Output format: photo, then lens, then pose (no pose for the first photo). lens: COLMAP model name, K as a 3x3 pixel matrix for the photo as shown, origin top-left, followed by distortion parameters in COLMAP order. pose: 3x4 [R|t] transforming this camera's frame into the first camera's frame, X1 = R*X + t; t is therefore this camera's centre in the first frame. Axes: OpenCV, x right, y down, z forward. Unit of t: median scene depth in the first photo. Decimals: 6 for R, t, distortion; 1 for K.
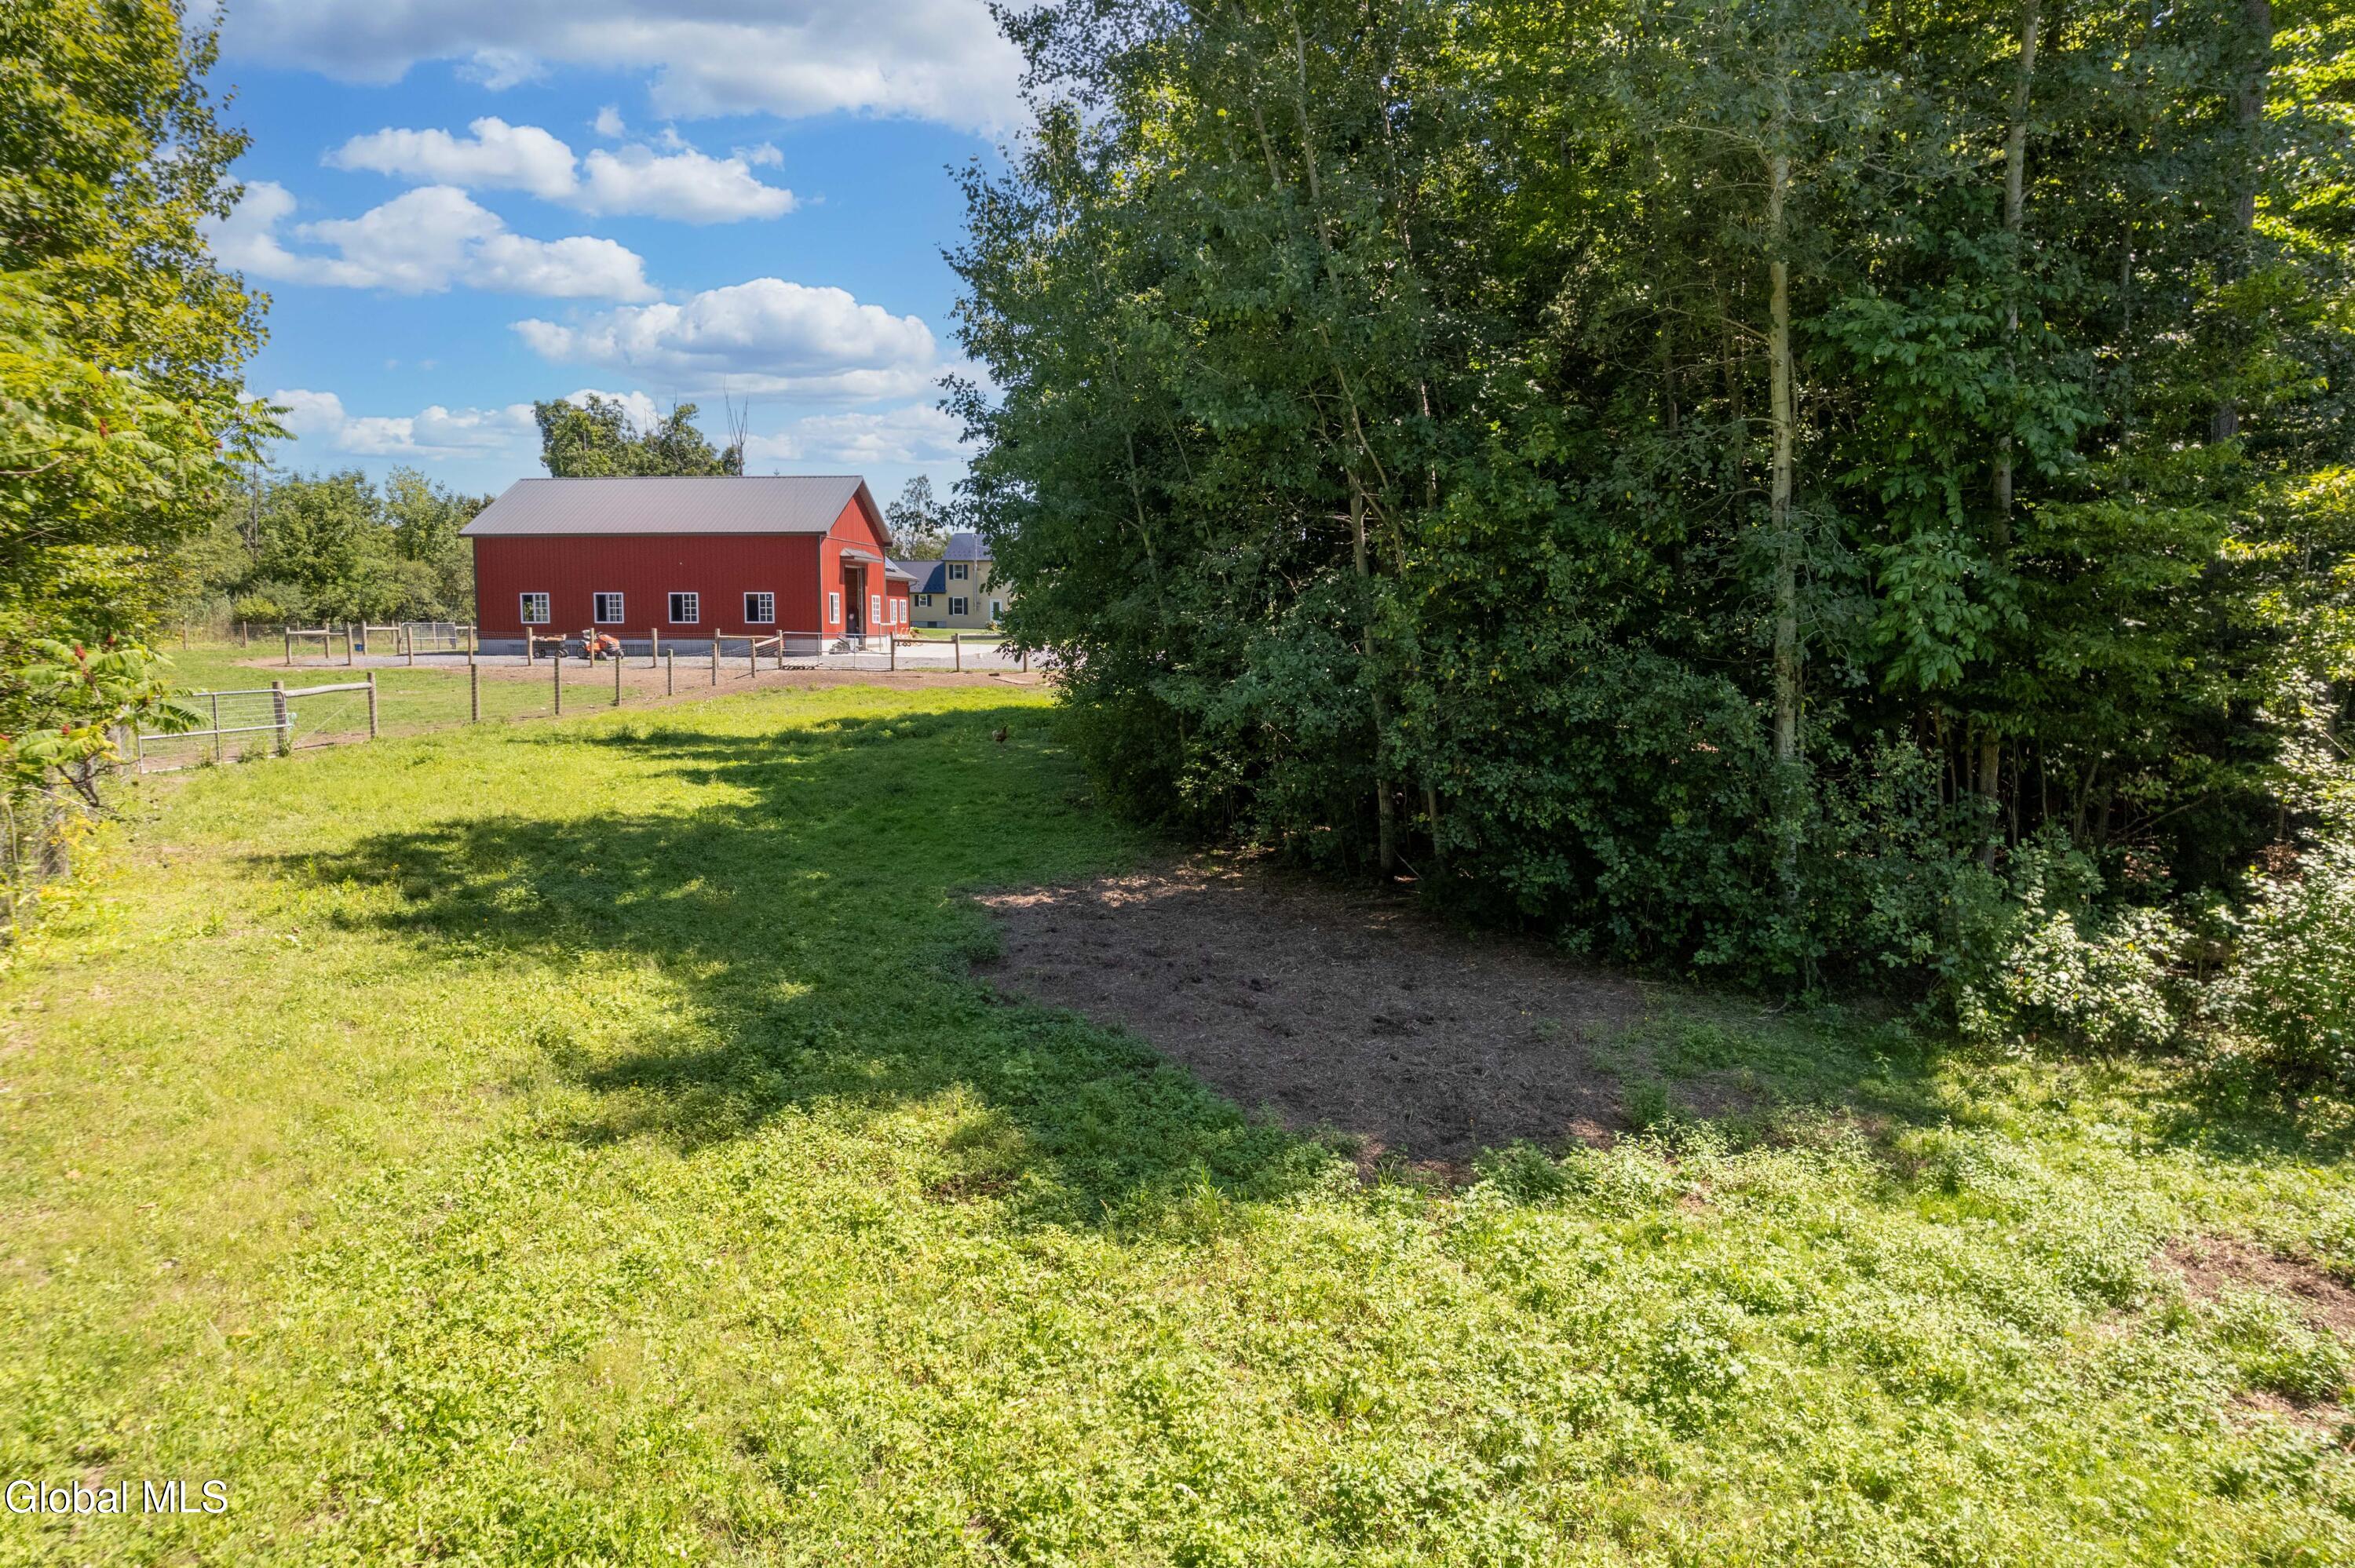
lens RADIAL K [[1504.9, 0, 1164.4], [0, 1504.9, 787.9], [0, 0, 1]] dist [-0.060093, 0.054651]
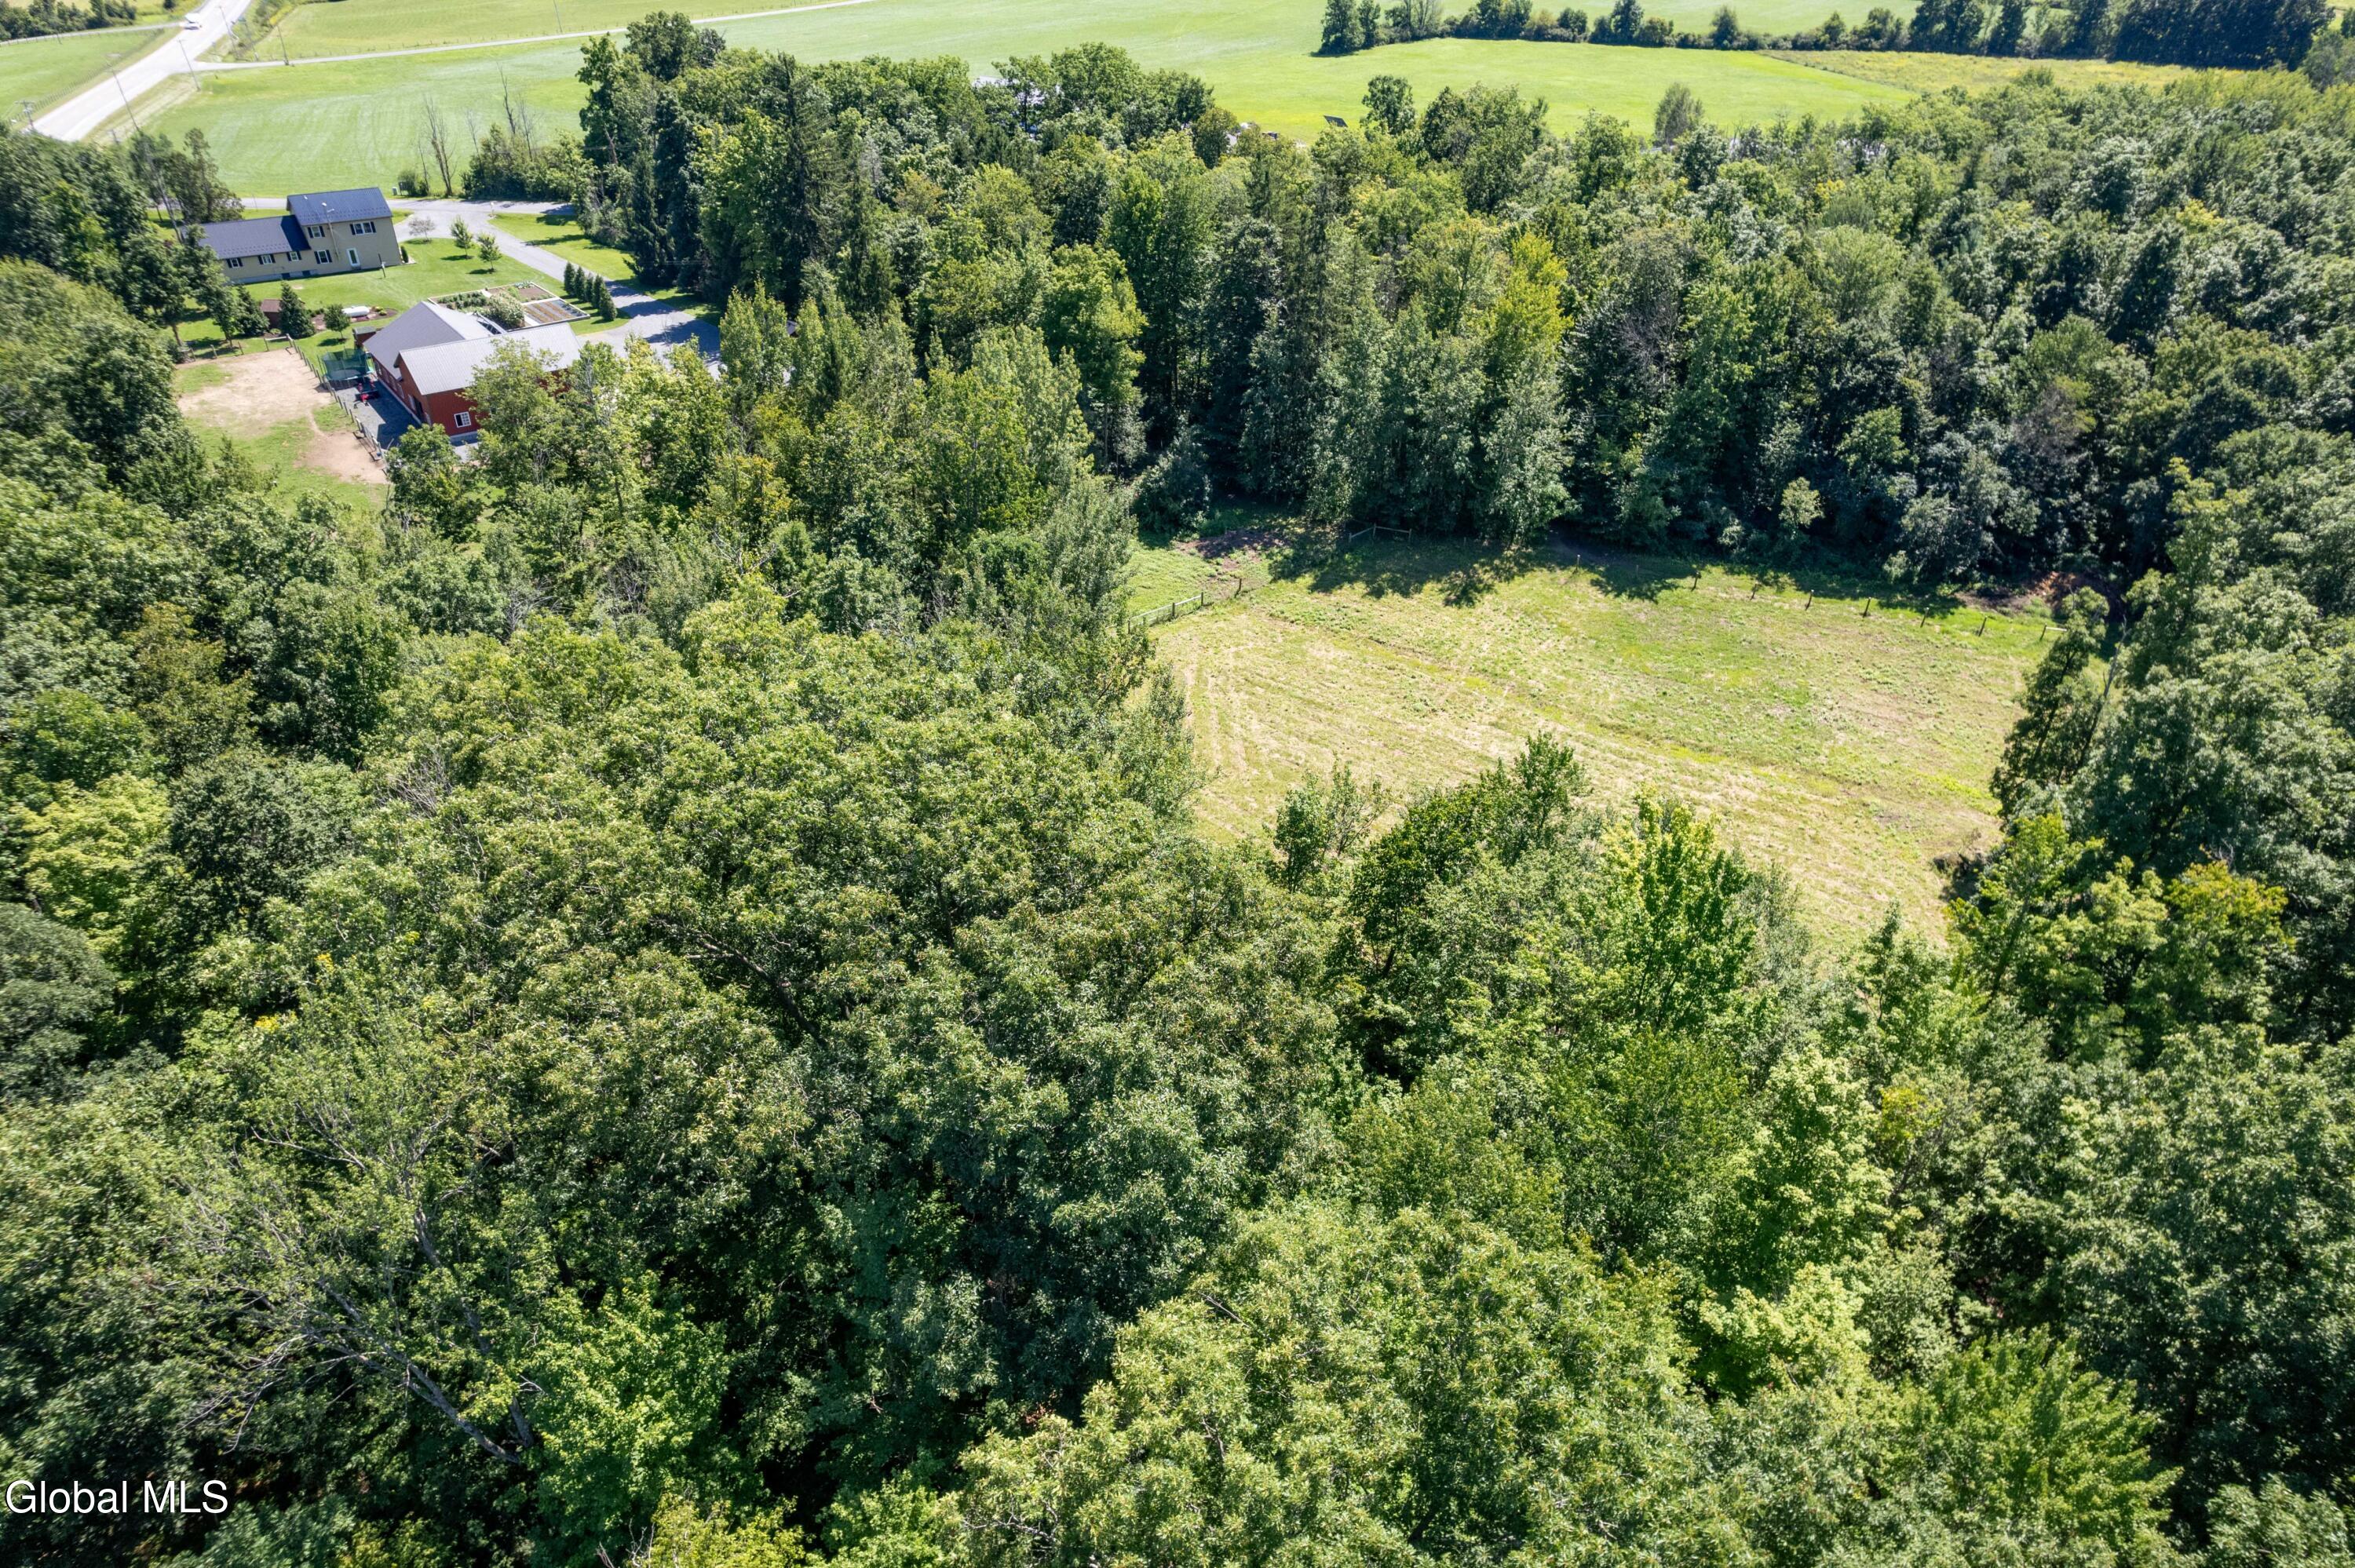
lens RADIAL K [[1504.9, 0, 1175.6], [0, 1504.9, 804.6], [0, 0, 1]] dist [-0.060093, 0.054651]
pose [[0.750527, -0.361381, 0.553275, -1.021880], [0.067977, 0.875007, 0.479314, -0.586942], [-0.657334, -0.322128, 0.681282, -1.365958]]
